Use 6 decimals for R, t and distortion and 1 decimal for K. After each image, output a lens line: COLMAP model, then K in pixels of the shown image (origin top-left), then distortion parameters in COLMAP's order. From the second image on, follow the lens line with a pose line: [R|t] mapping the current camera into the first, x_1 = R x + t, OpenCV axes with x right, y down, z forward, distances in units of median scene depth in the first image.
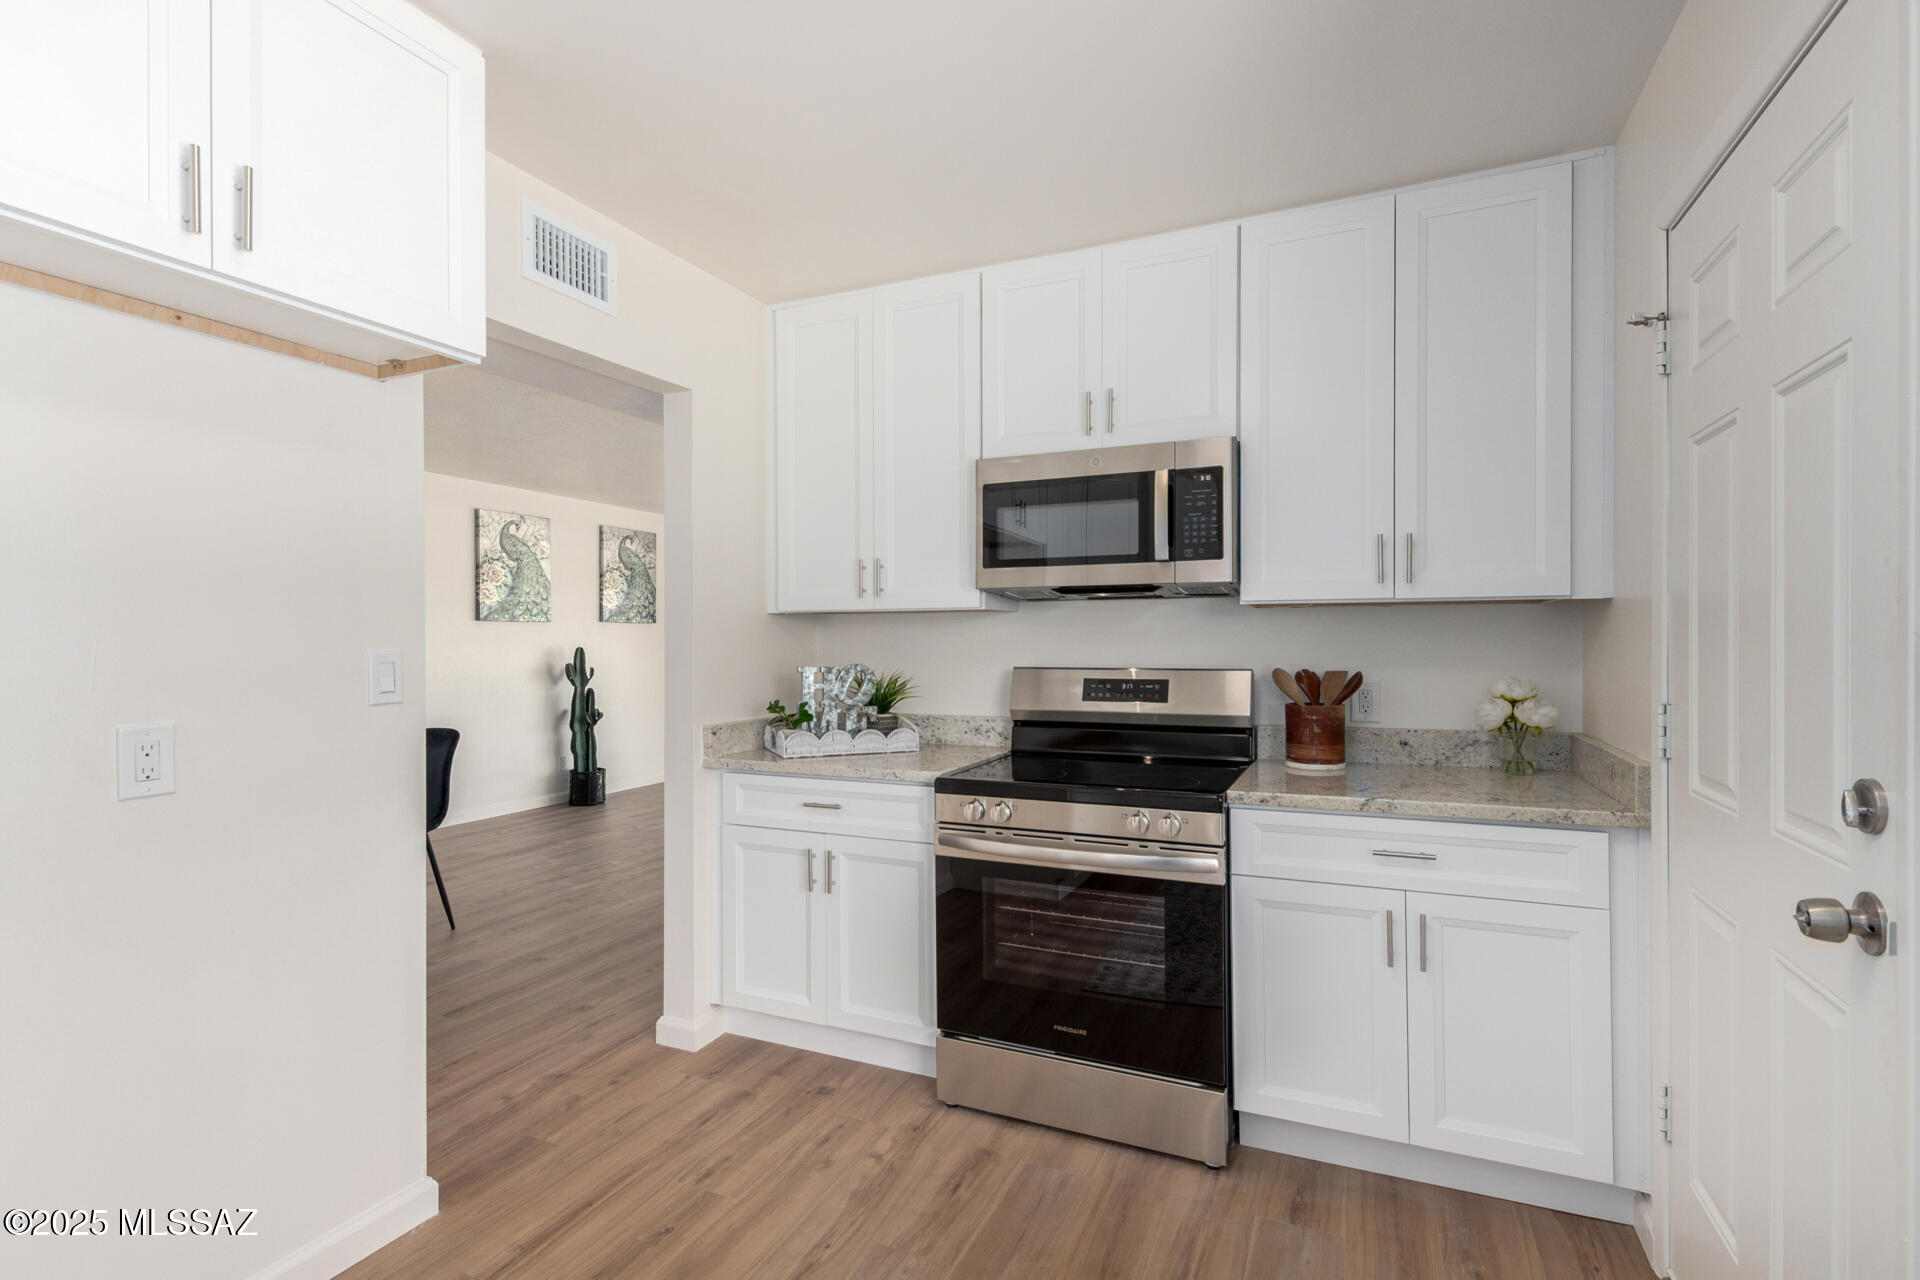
lens RADIAL K [[894.0, 0, 960.0], [0, 894.0, 640.0], [0, 0, 1]] dist [0.000594, 0.000005]
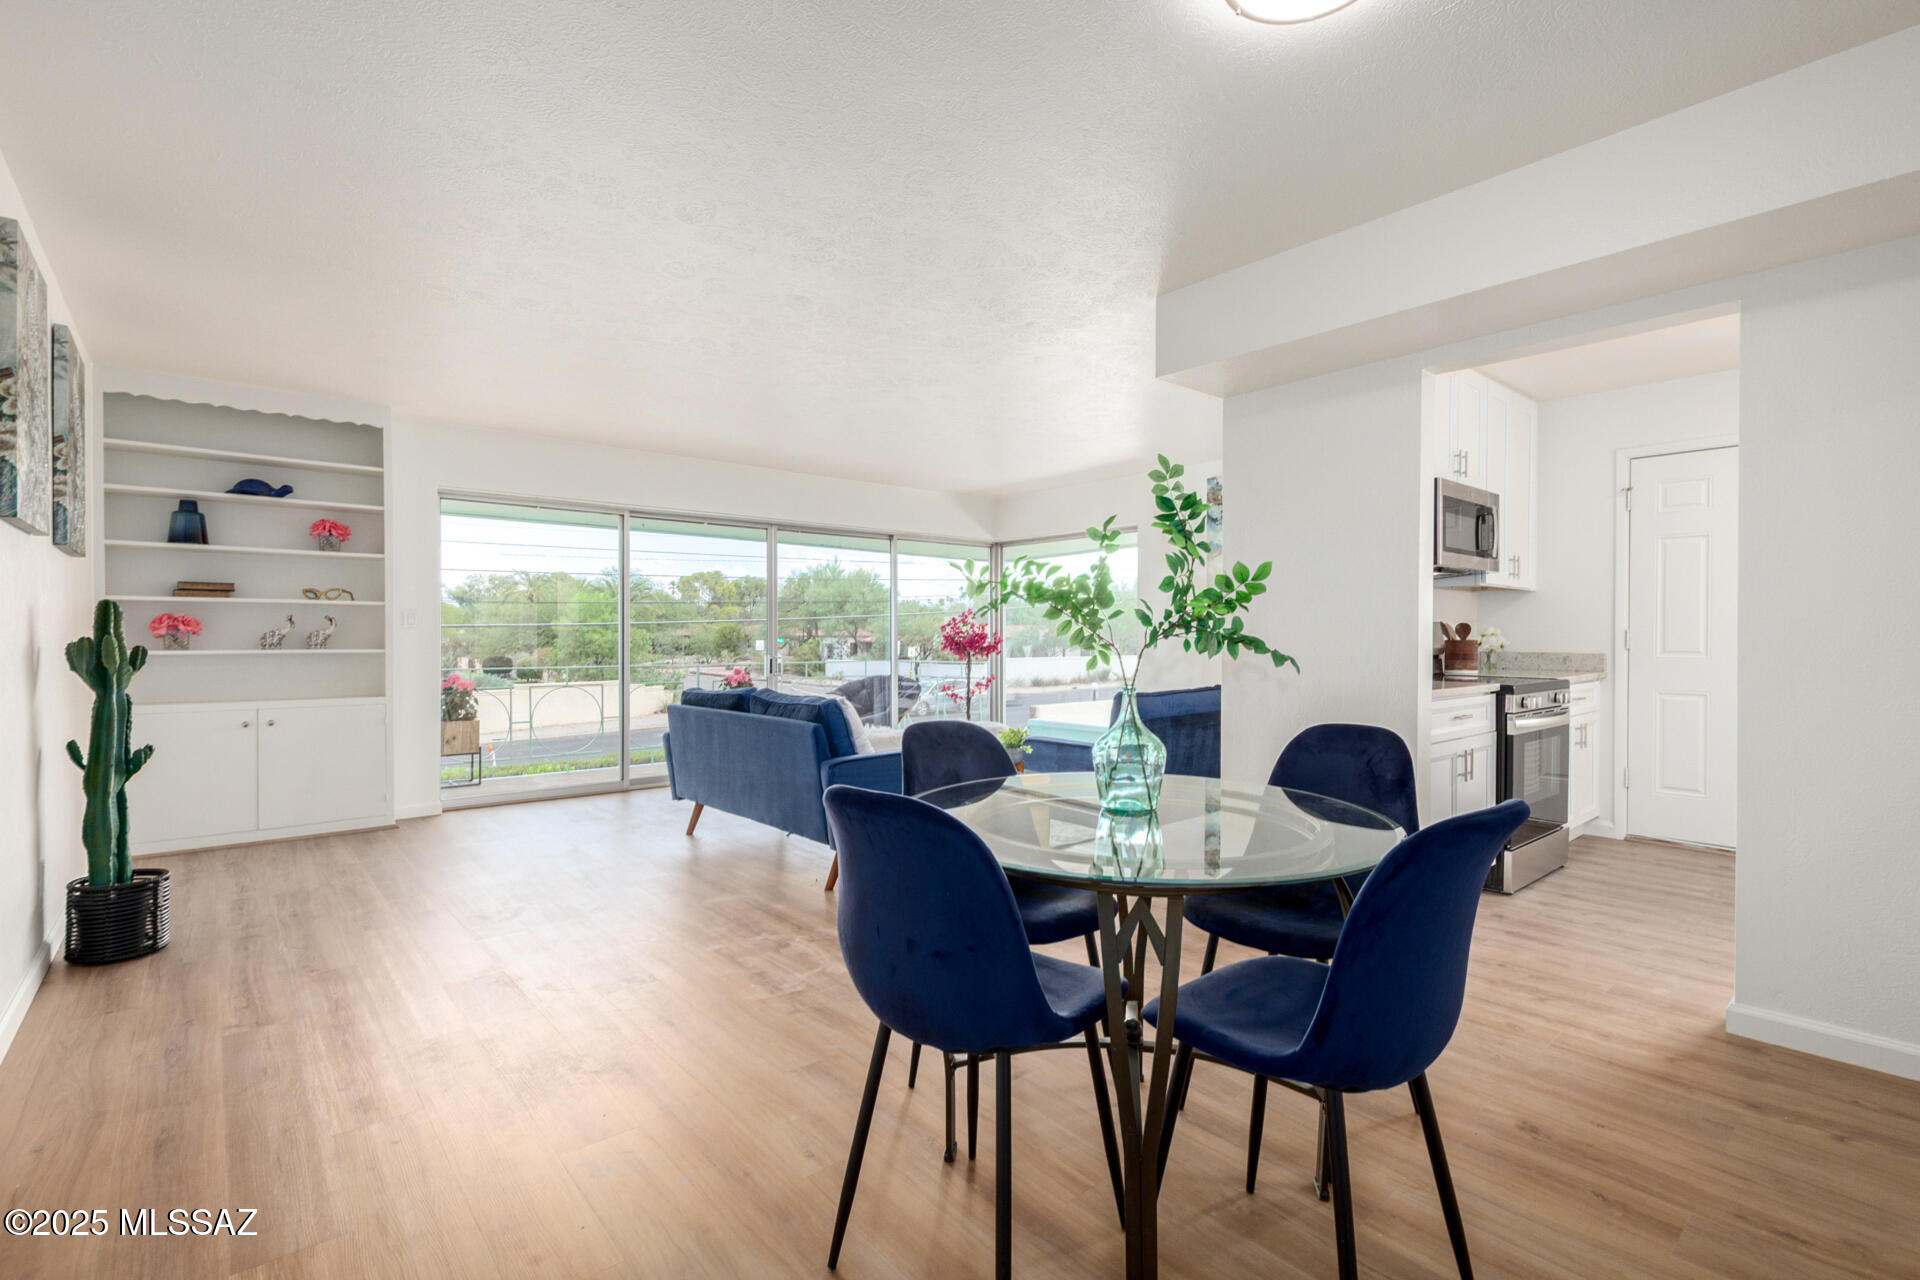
lens RADIAL K [[894.0, 0, 960.0], [0, 894.0, 640.0], [0, 0, 1]] dist [0.000594, 0.000005]
pose [[0.427578, 0.003108, 0.903973, -1.750083], [0.004007, 0.999978, -0.005334, 0.076964], [-0.903970, 0.005903, 0.427556, 1.140455]]
